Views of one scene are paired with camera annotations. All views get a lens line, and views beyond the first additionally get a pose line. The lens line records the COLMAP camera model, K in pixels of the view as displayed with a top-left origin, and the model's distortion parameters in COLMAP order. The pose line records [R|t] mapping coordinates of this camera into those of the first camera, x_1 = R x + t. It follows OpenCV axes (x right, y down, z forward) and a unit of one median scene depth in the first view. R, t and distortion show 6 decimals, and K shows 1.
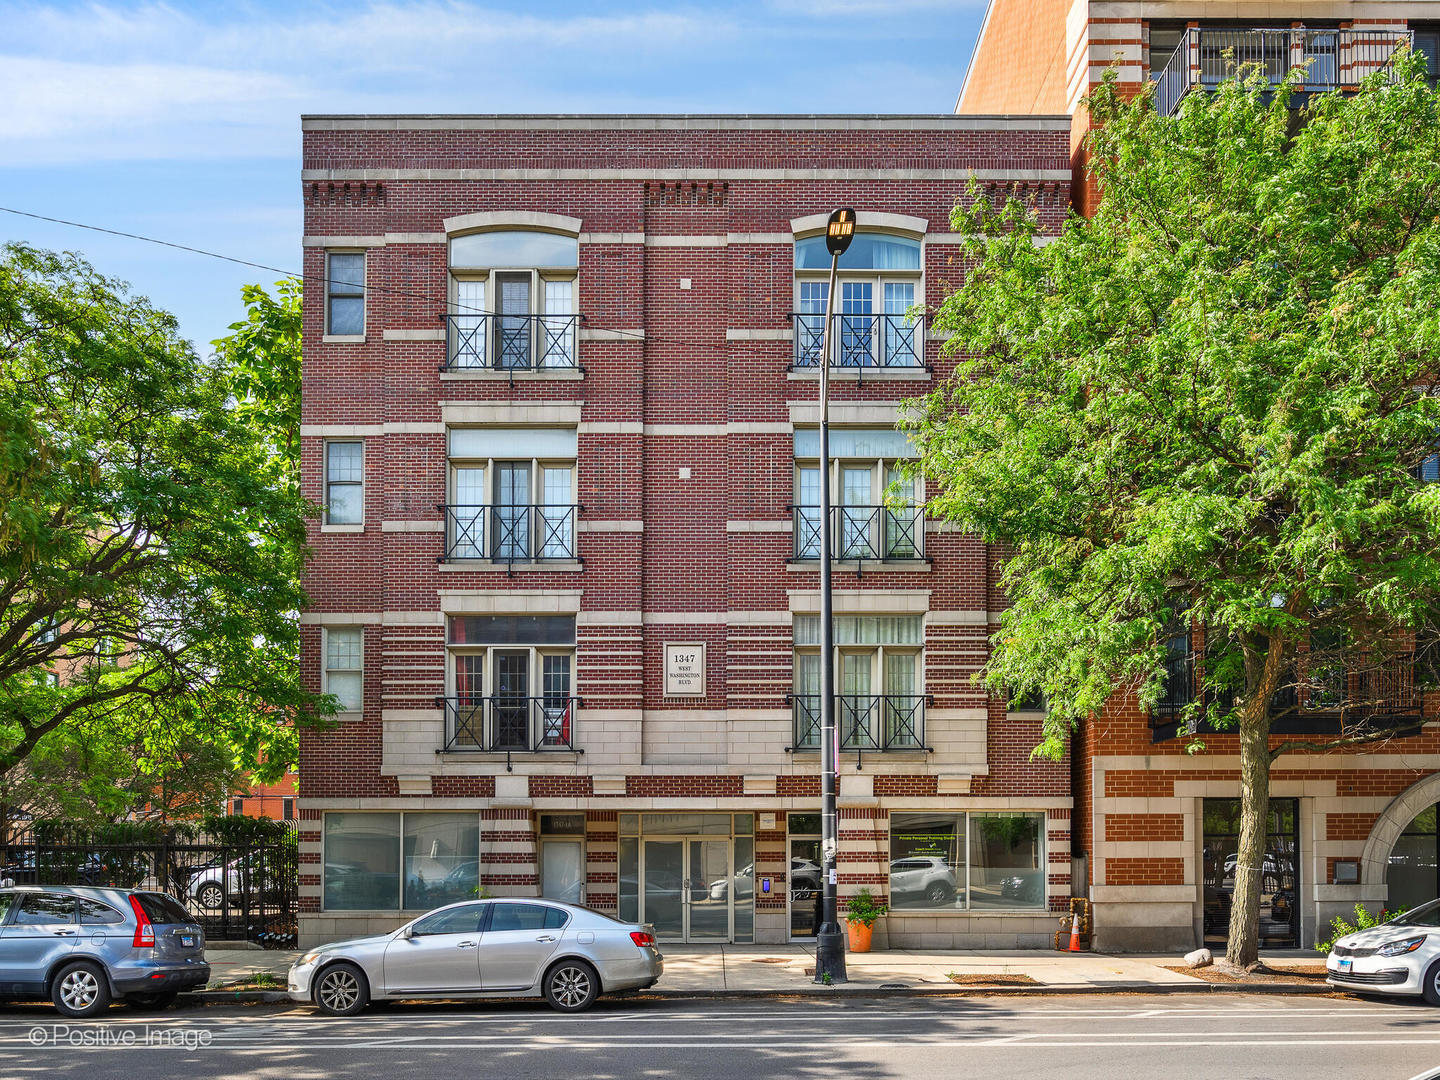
lens RADIAL K [[639.8, 0, 723.0], [0, 639.8, 546.3], [0, 0, 1]] dist [-0.001941, -0.000393]
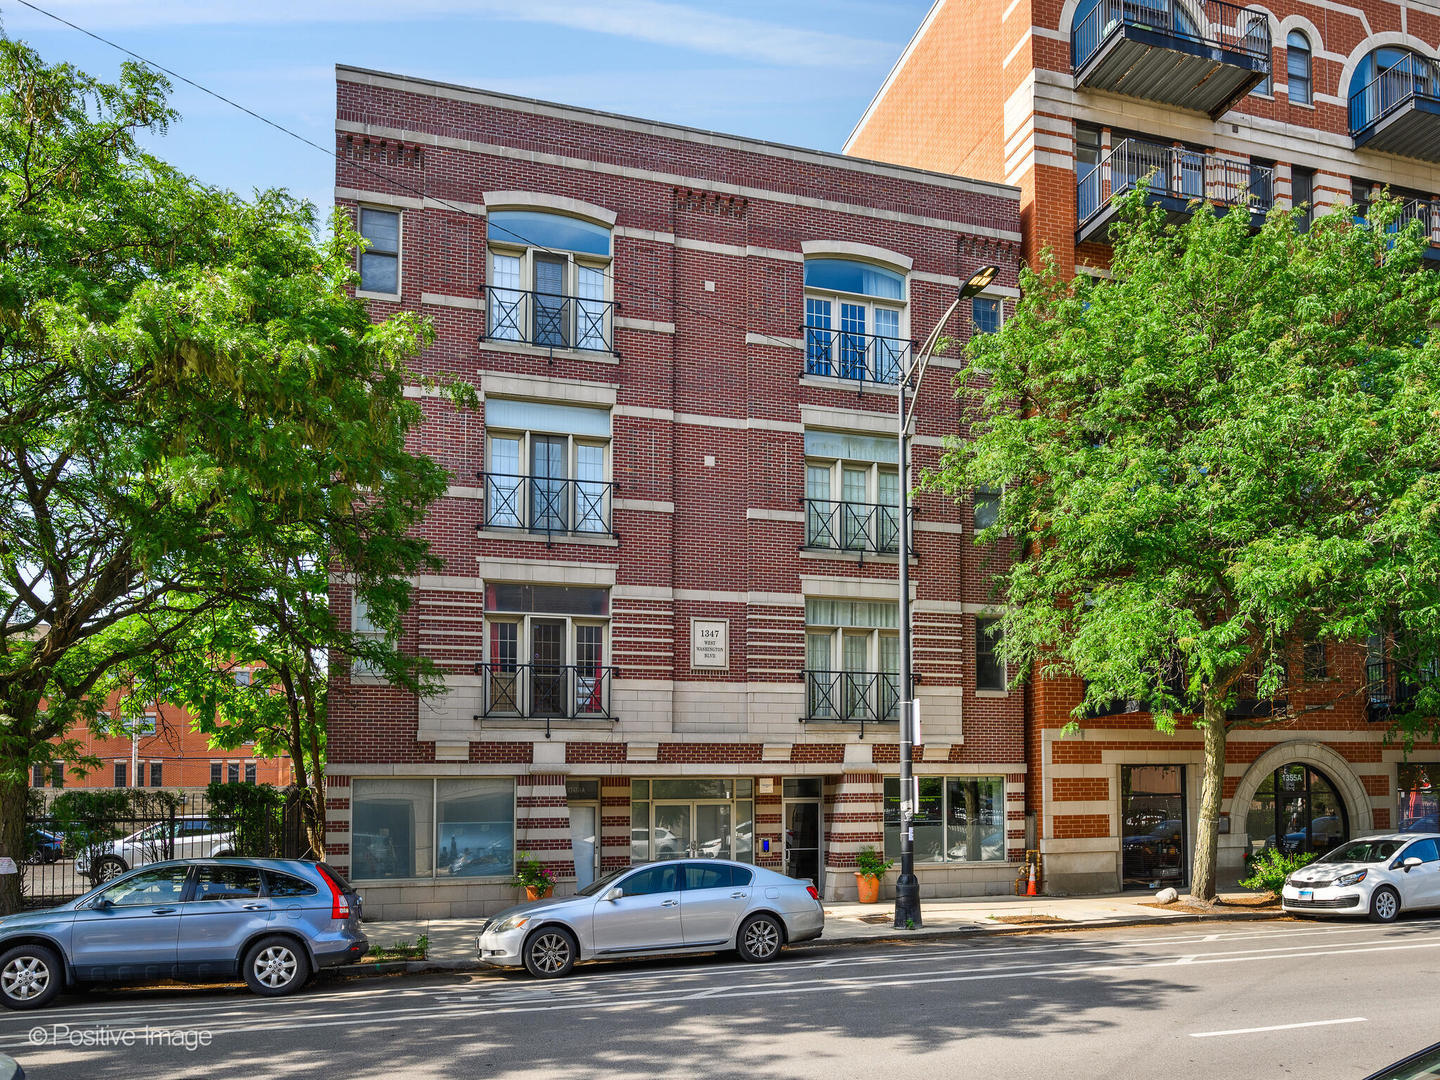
lens RADIAL K [[601.4, 0, 720.2], [0, 601.4, 513.9], [0, 0, 1]] dist [-0.002277, -0.000512]
pose [[0.983044, 0.071417, 0.168893, -0.228976], [-0.068004, 0.997348, -0.025918, -0.000343], [-0.170297, 0.013993, 0.985293, -0.002287]]
